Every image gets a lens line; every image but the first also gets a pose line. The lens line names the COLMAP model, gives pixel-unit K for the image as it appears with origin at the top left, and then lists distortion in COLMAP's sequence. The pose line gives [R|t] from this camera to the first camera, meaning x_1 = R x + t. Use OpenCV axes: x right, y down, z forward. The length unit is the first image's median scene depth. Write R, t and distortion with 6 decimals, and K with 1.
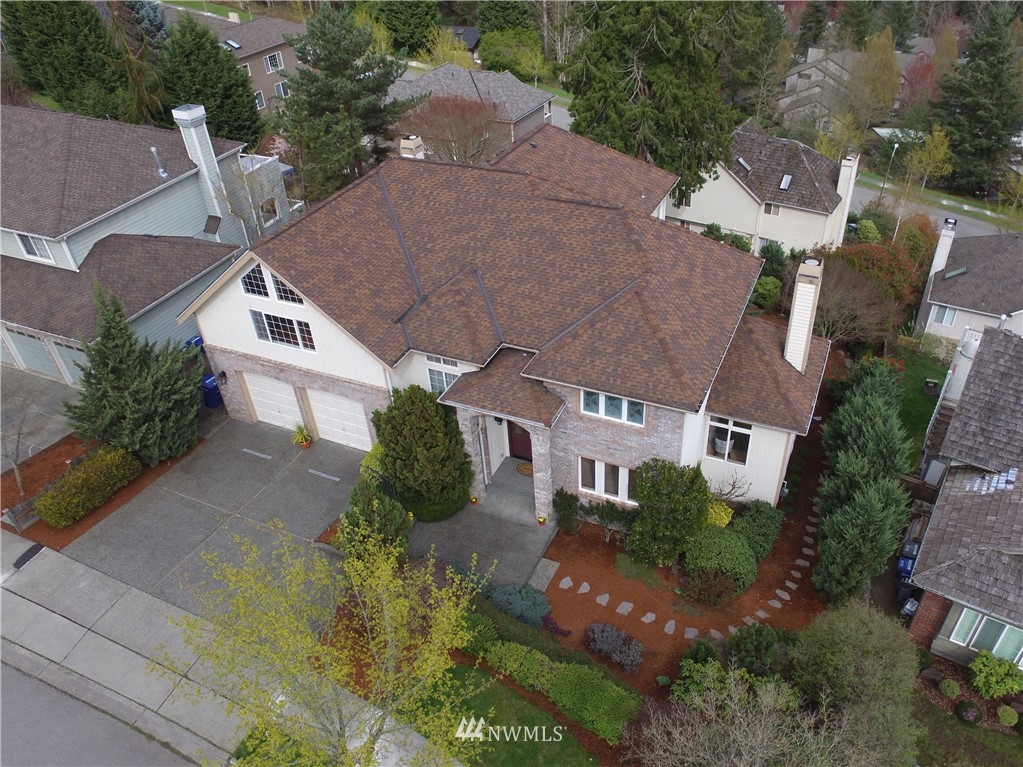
lens RADIAL K [[772.0, 0, 512.6], [0, 772.0, 401.1], [0, 0, 1]] dist [-0.035181, 0.001764]
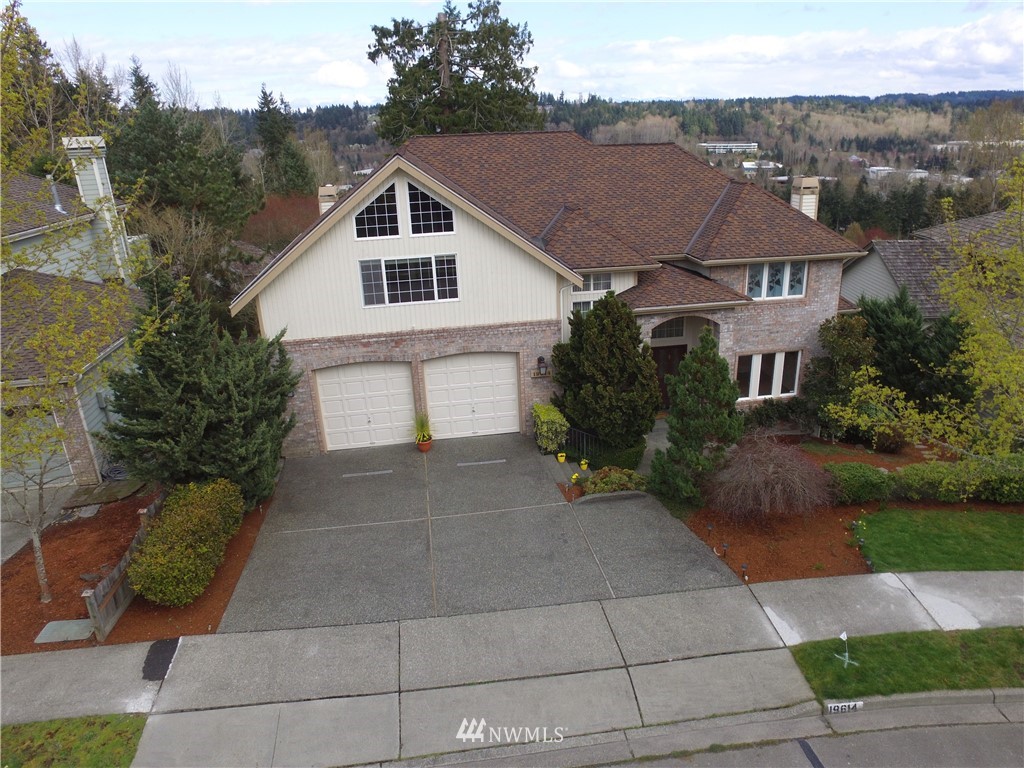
lens RADIAL K [[687.9, 0, 512.0], [0, 687.9, 384.0], [0, 0, 1]] dist [-0.041290, 0.001320]
pose [[0.835446, -0.173737, 0.521388, -0.610453], [0.326685, 0.919900, -0.216934, 0.197448], [-0.441936, 0.351566, 0.825284, 0.418876]]
